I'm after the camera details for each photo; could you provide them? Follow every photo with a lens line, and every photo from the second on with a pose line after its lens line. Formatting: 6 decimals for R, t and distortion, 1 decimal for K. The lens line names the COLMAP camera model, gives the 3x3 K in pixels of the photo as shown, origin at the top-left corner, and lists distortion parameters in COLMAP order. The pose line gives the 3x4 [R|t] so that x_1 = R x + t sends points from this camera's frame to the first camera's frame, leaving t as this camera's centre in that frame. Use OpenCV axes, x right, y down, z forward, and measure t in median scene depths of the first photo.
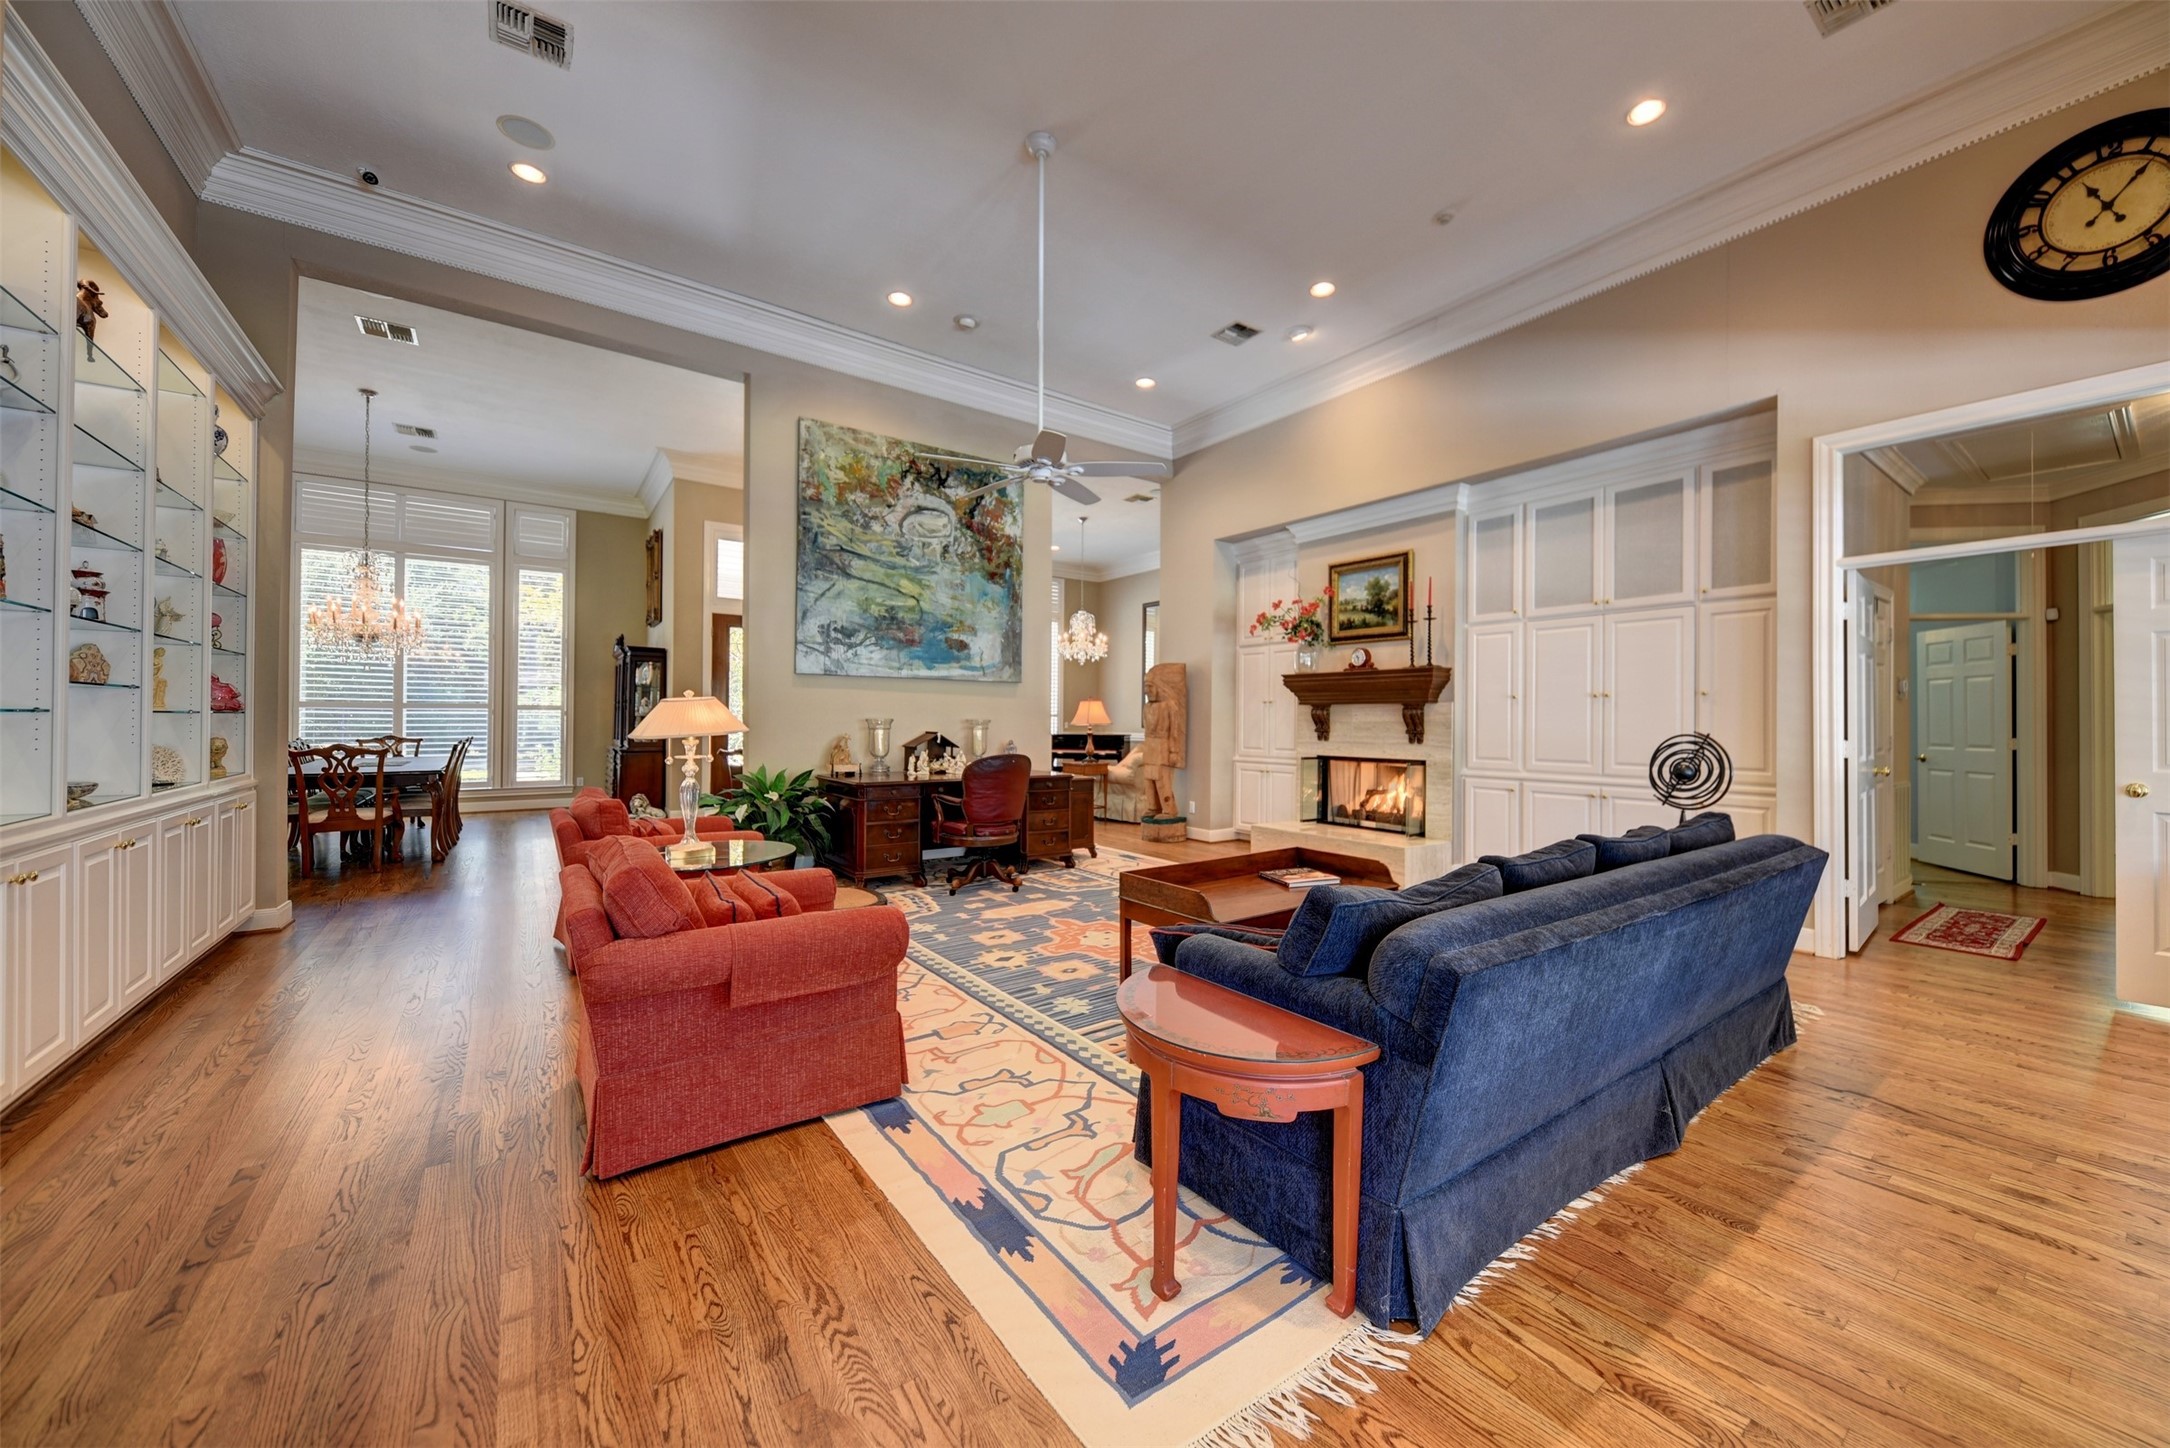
lens RADIAL K [[796.3, 0, 1117.3], [0, 796.3, 715.5], [0, 0, 1]] dist [0.000518, -0.000094]
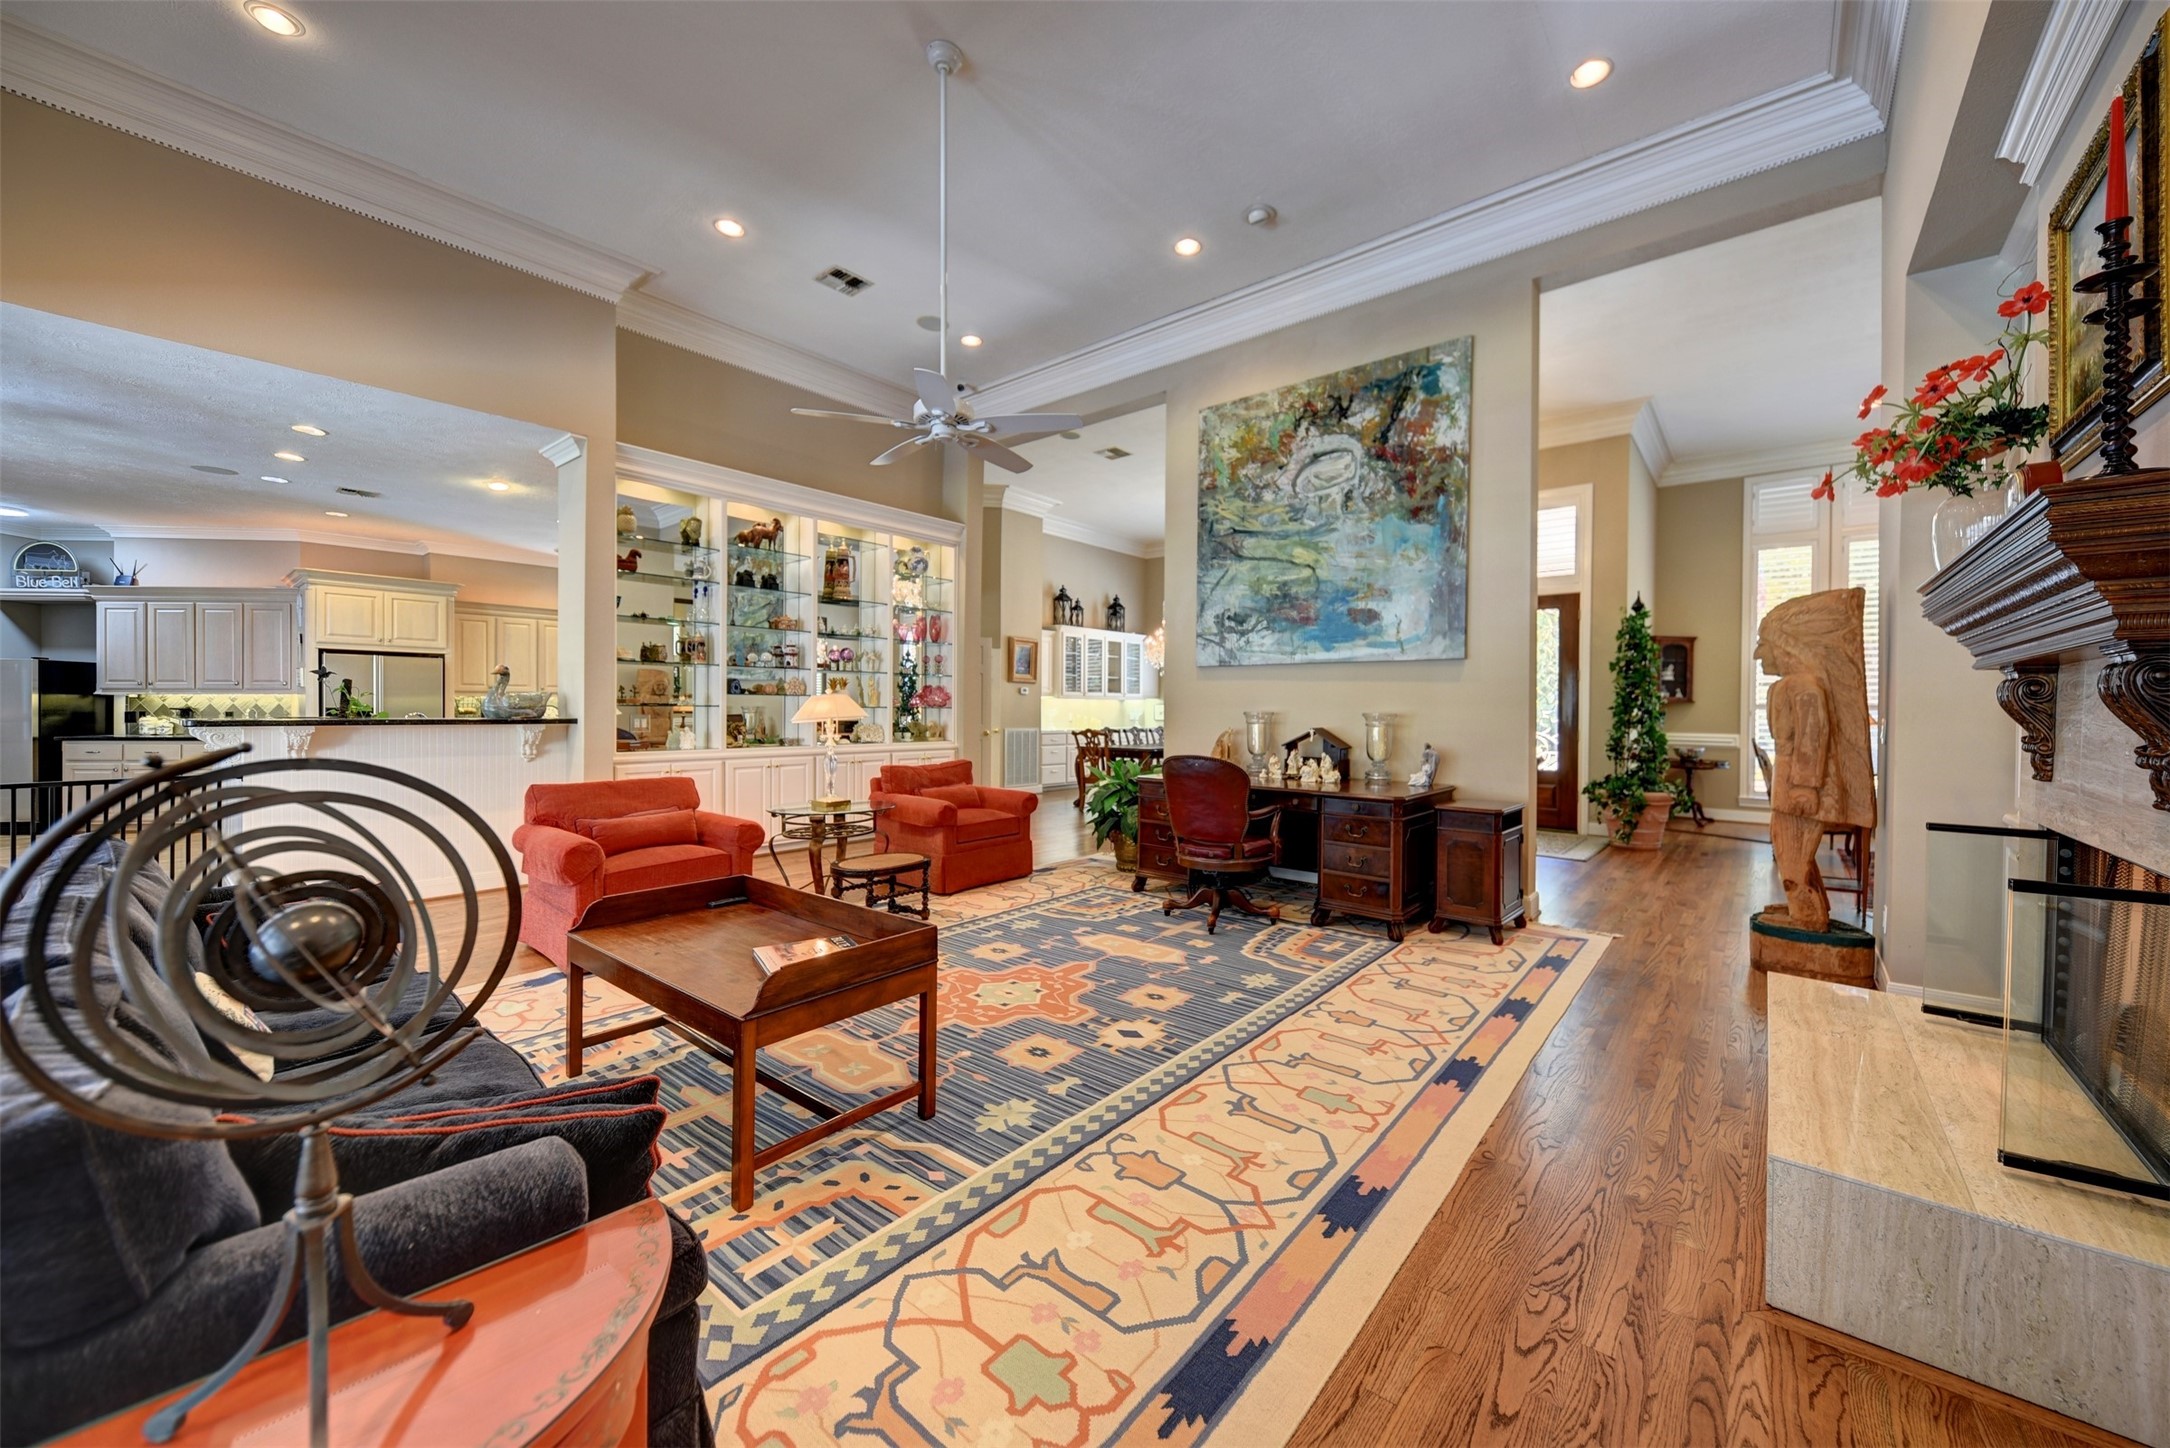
lens RADIAL K [[796.3, 0, 1117.3], [0, 796.3, 715.5], [0, 0, 1]] dist [0.000518, -0.000094]
pose [[0.244012, 0.004016, -0.969764, 0.510471], [0.000528, 0.999991, 0.004274, 0.004183], [0.969772, -0.001554, 0.244008, 0.610189]]
